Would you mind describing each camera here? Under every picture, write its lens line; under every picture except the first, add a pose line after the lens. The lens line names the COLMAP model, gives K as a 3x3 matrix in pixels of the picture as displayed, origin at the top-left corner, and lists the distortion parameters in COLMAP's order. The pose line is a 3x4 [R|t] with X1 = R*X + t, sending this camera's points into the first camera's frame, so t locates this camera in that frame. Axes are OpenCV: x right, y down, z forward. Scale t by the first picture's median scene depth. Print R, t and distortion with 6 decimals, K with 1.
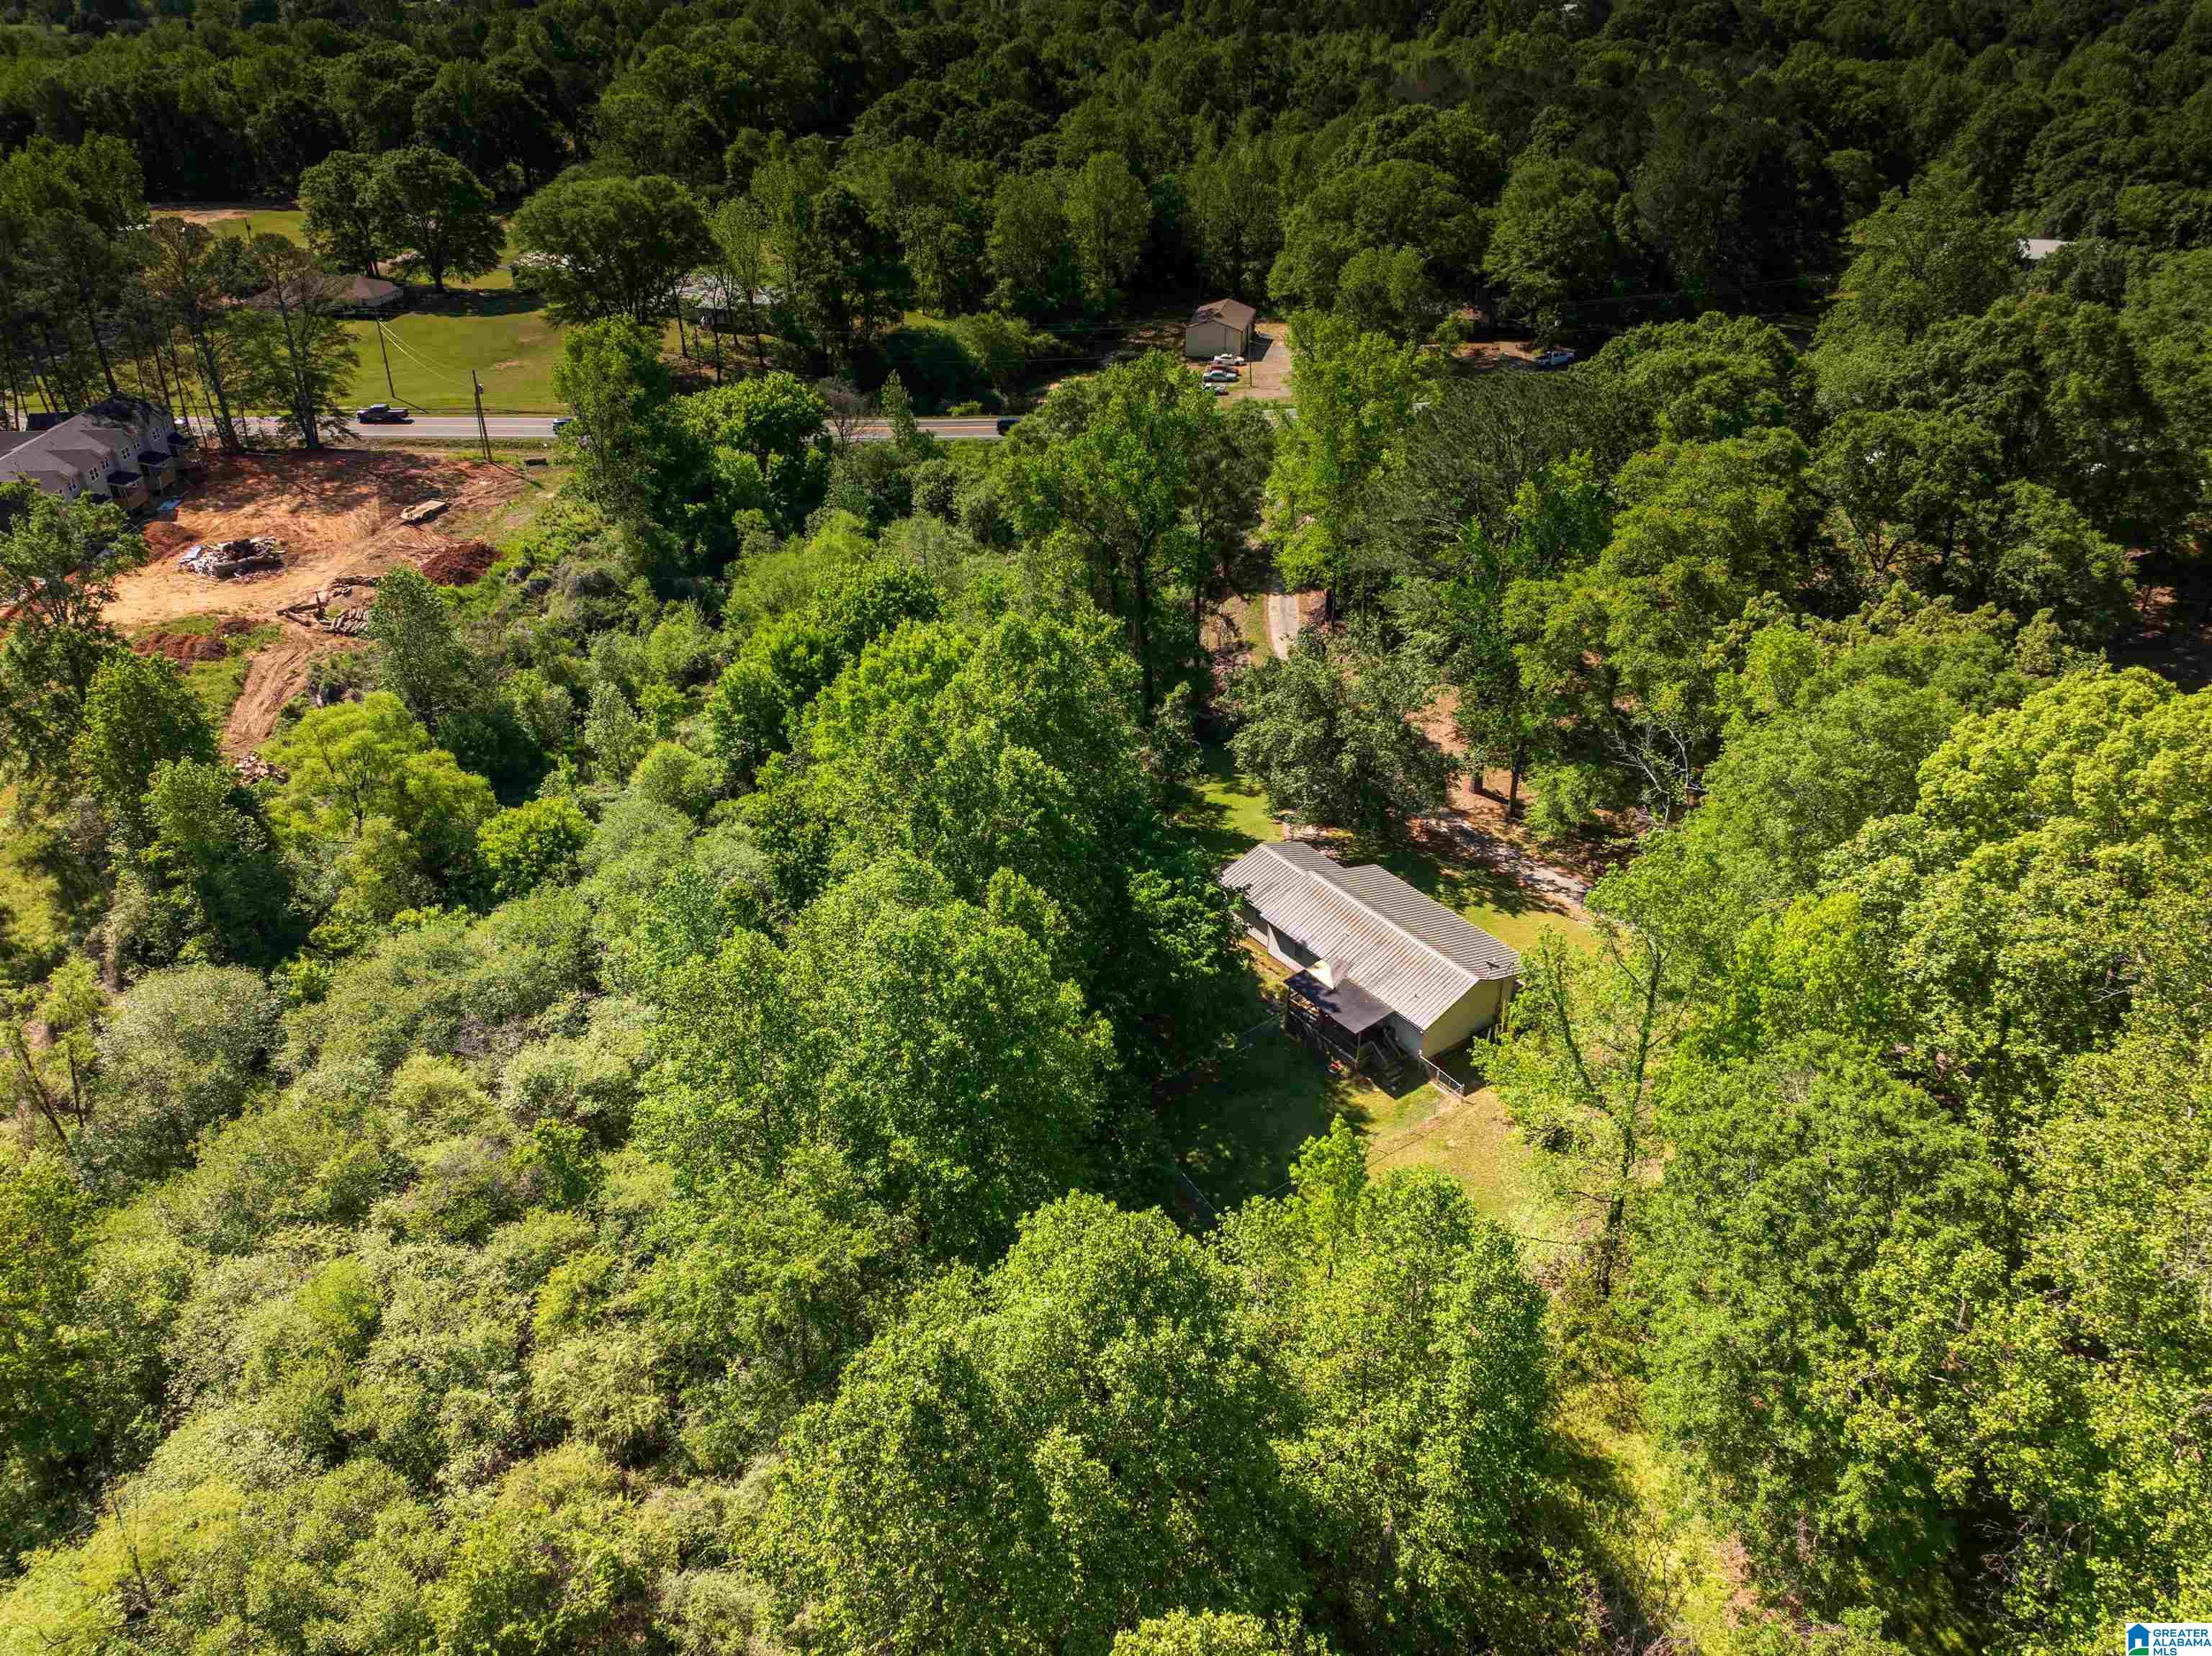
lens RADIAL K [[1561.9, 0, 1107.1], [0, 1561.9, 811.2], [0, 0, 1]] dist [-0.051226, 0.021763]
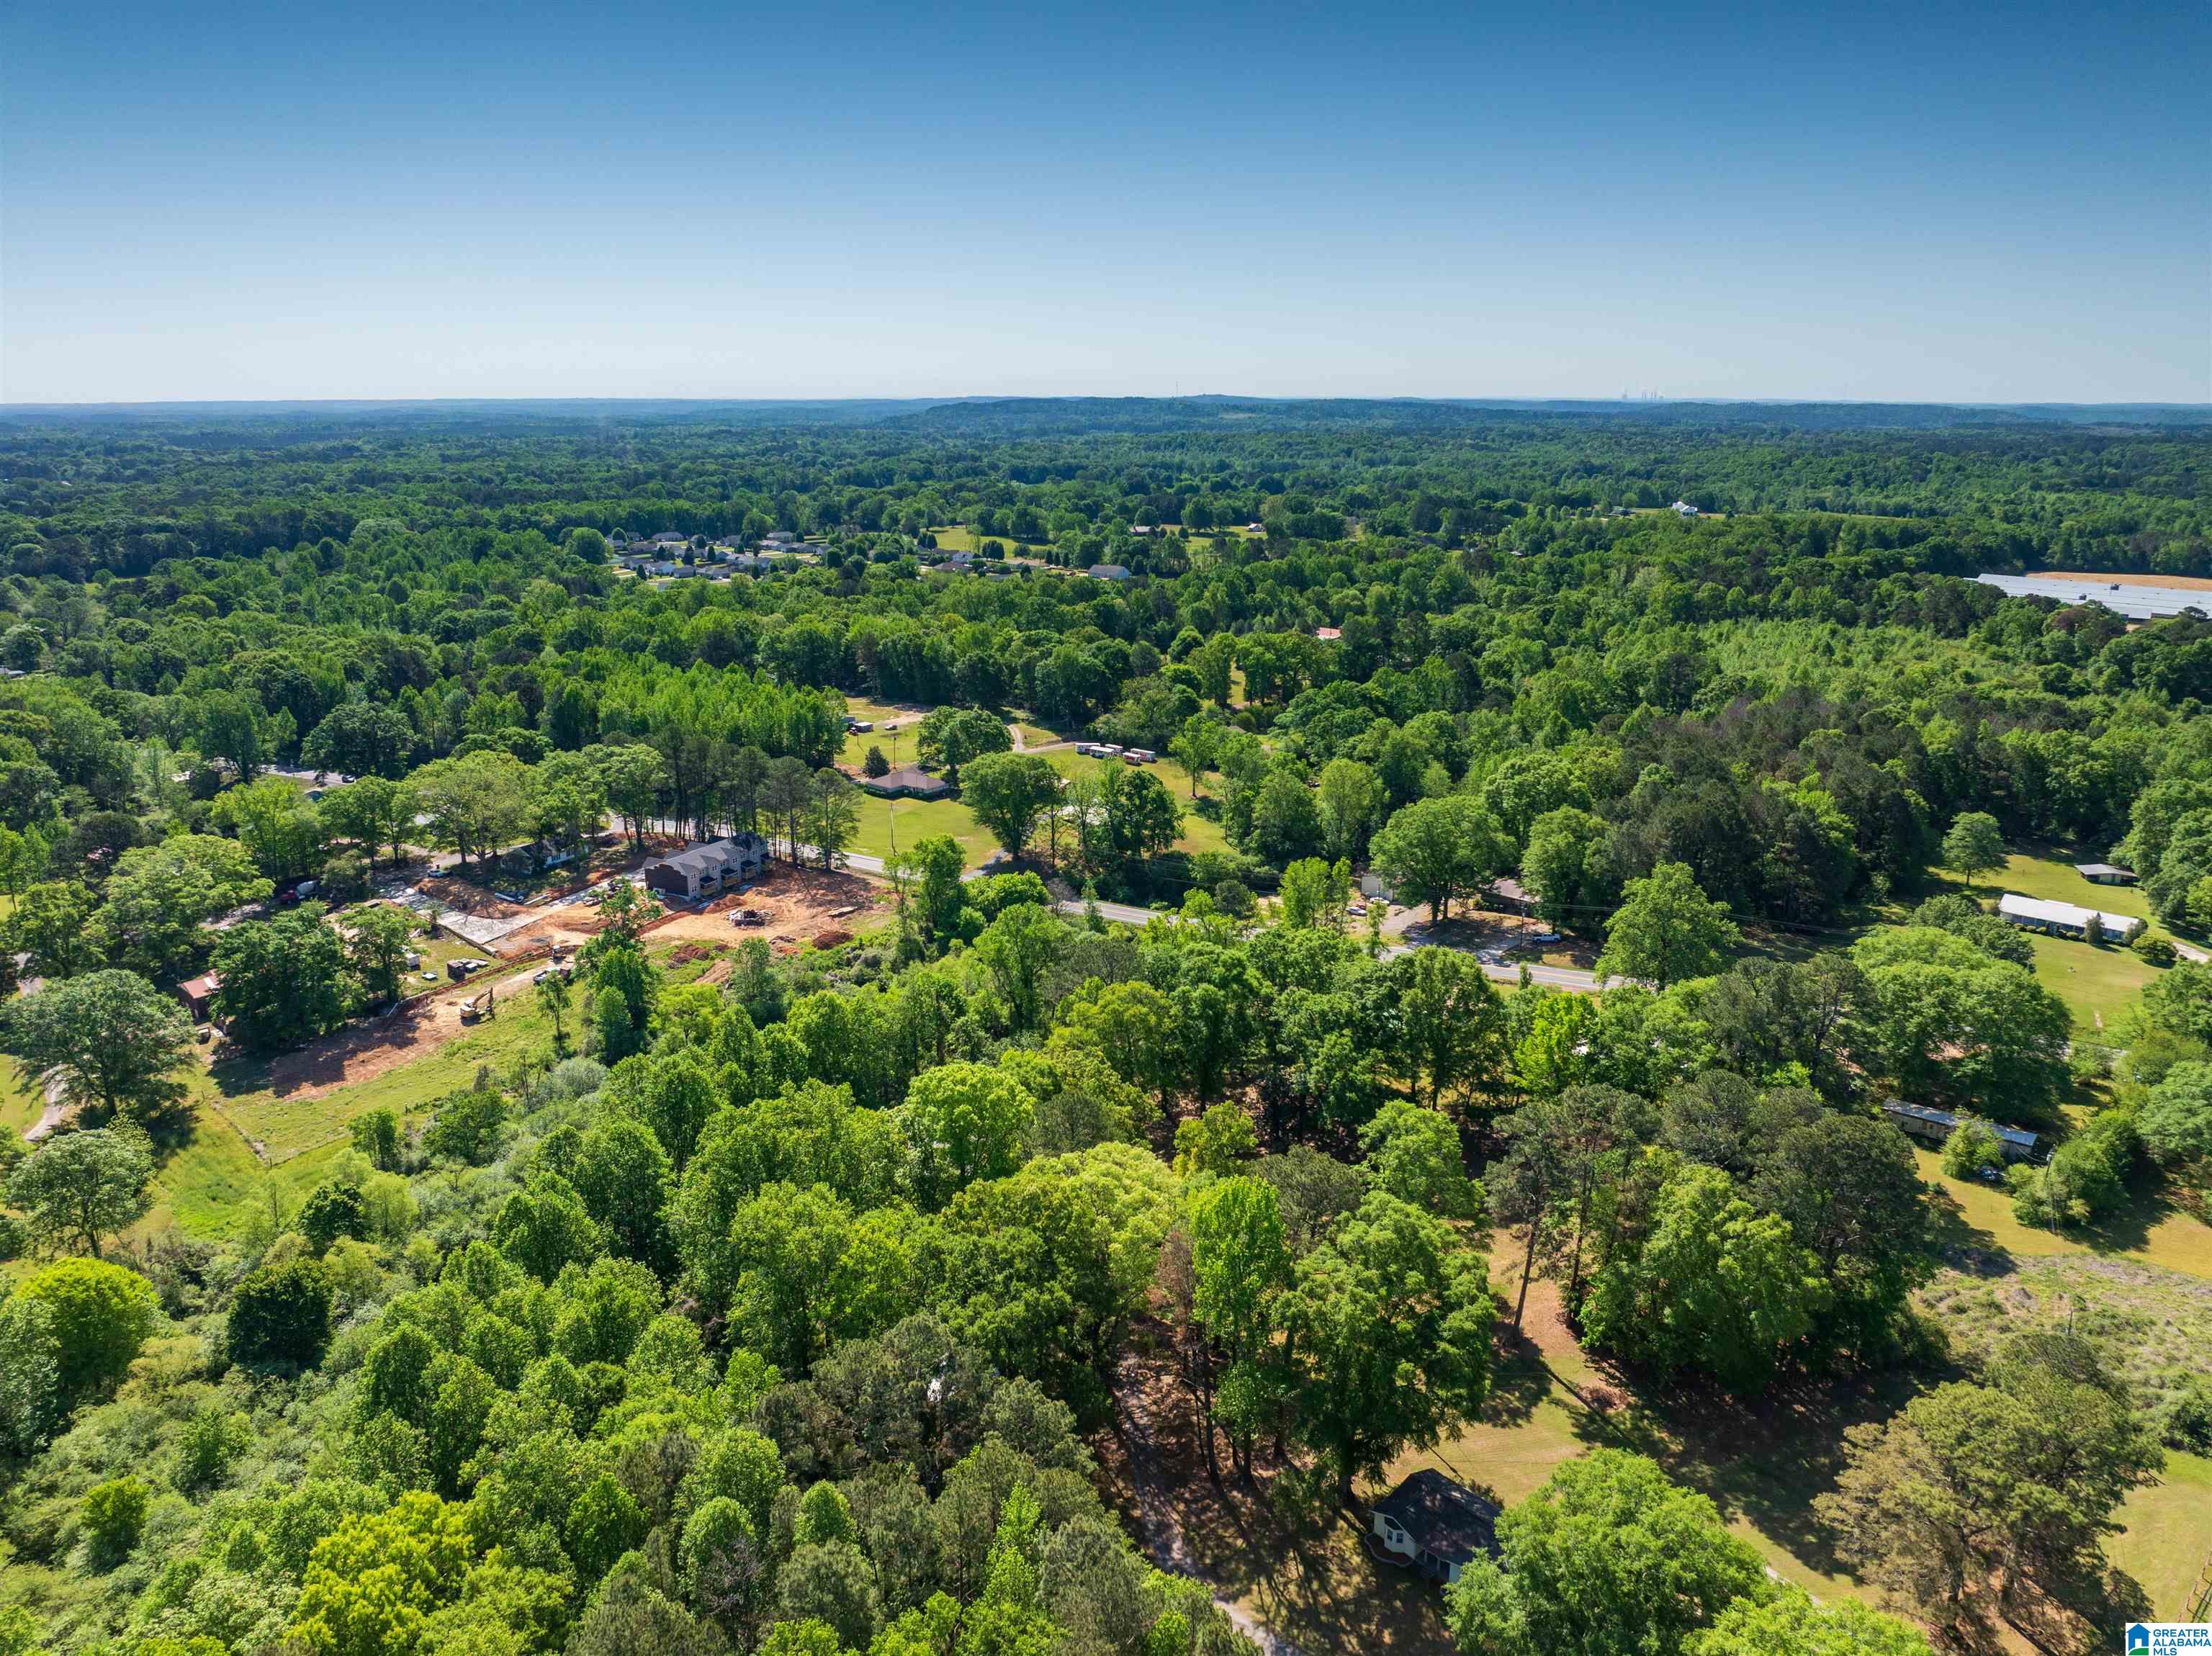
lens RADIAL K [[1561.9, 0, 1116.1], [0, 1561.9, 818.1], [0, 0, 1]] dist [-0.051226, 0.021763]
pose [[0.857998, 0.136478, -0.495191, 0.794758], [-0.262810, 0.944952, -0.194926, -0.007438], [0.441329, 0.297387, 0.846634, -0.553756]]
